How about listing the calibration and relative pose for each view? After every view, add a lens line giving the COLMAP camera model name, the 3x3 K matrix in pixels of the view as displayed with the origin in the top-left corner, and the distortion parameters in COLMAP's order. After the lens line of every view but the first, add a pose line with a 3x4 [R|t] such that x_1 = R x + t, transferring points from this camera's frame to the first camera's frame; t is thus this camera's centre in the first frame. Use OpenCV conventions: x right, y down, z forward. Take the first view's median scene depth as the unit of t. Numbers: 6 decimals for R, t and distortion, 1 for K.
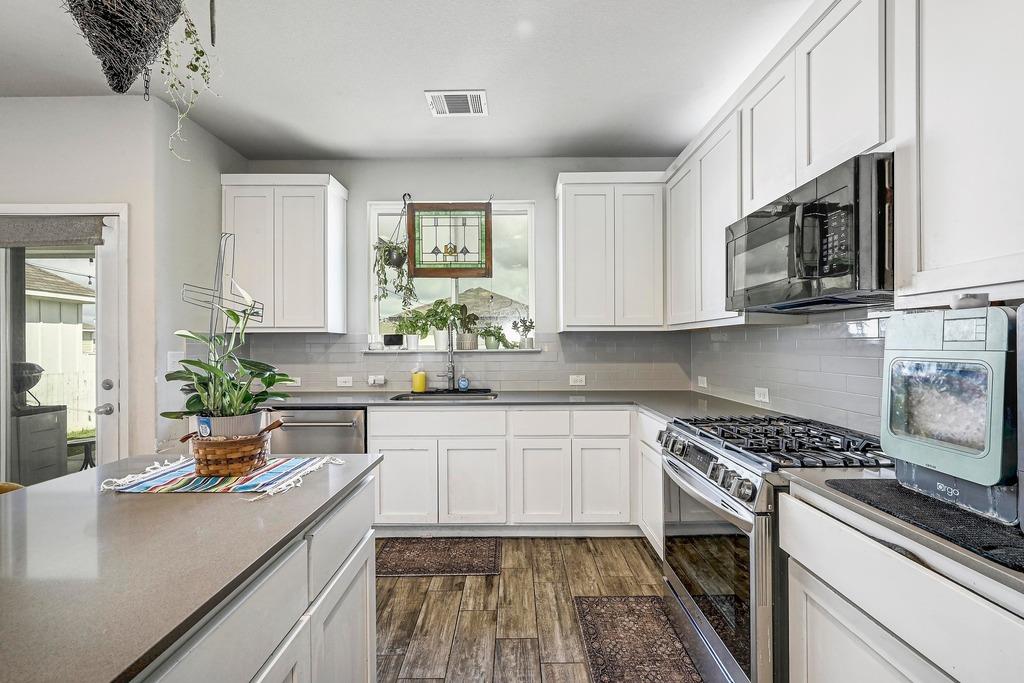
lens RADIAL K [[408.6, 0, 513.3], [0, 408.6, 345.8], [0, 0, 1]] dist [-0.001151, 0.000133]
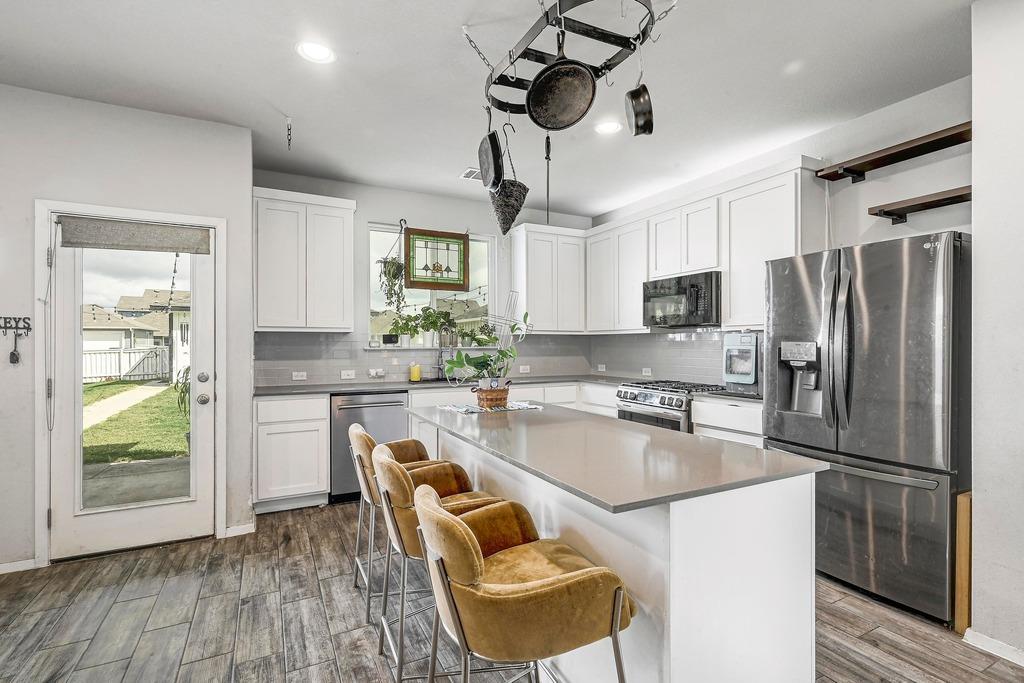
lens RADIAL K [[477.5, 0, 512.2], [0, 477.5, 344.4], [0, 0, 1]] dist [0.001711, -0.000227]
pose [[0.887386, 0.002923, 0.461019, -0.629172], [-0.002311, 0.999996, -0.001894, 0.003577], [-0.461022, 0.000615, 0.887388, -0.415913]]
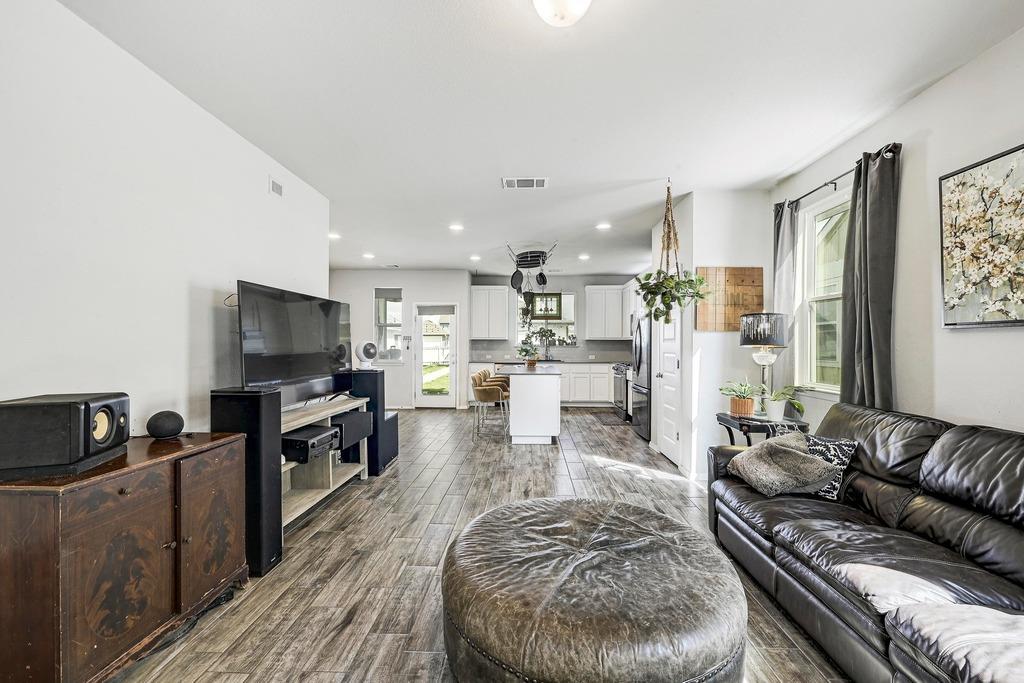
lens RADIAL K [[408.6, 0, 513.3], [0, 408.6, 345.8], [0, 0, 1]] dist [-0.001151, 0.000133]
pose [[0.999335, 0.007416, -0.035689, -0.275910], [-0.007318, 0.999969, 0.002877, 0.002979], [0.035710, -0.002614, 0.999359, -1.770529]]
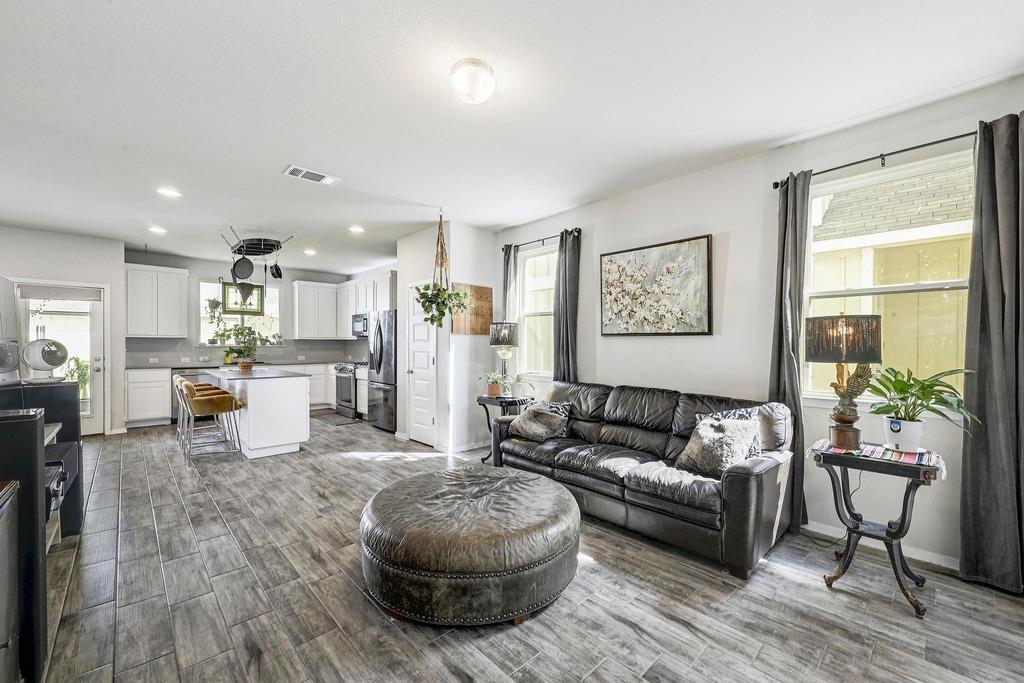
lens RADIAL K [[412.5, 0, 514.6], [0, 412.5, 348.7], [0, 0, 1]] dist [-0.000608, -0.000147]
pose [[0.725441, 0.001213, 0.688284, -0.657183], [-0.006540, 0.999965, 0.005130, 0.004541], [-0.688254, -0.008222, 0.725423, -1.805497]]
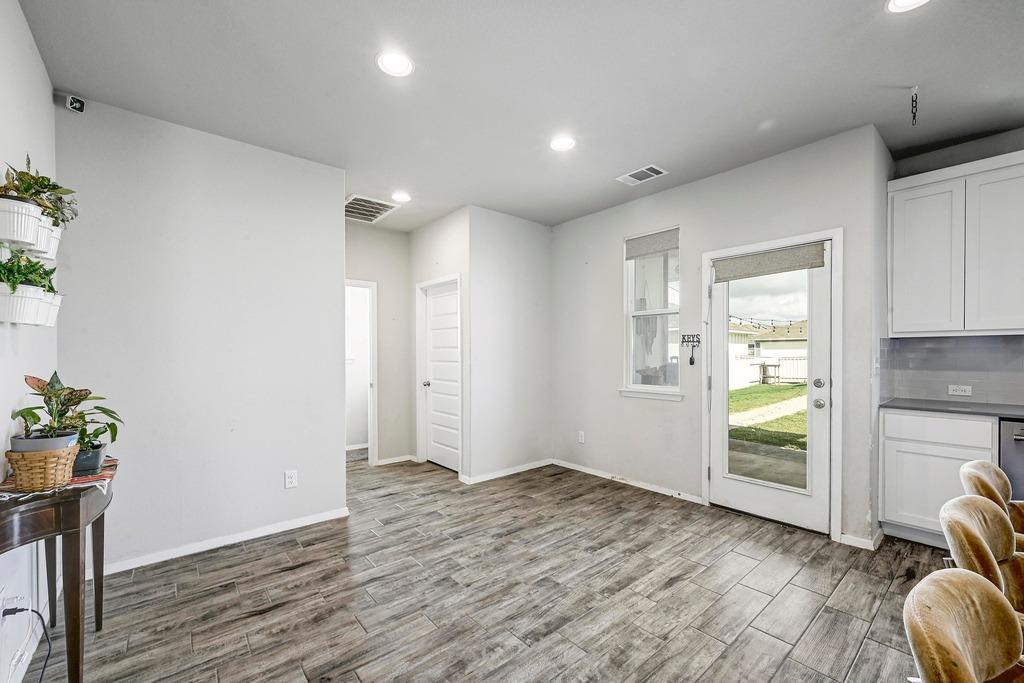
lens RADIAL K [[414.0, 0, 511.5], [0, 414.0, 356.9], [0, 0, 1]] dist [0.000461, 0.000150]
pose [[0.646598, 0.008248, -0.762786, -0.484669], [0.000602, 0.999936, 0.011322, 0.003074], [0.762831, -0.007780, 0.646551, -0.350204]]
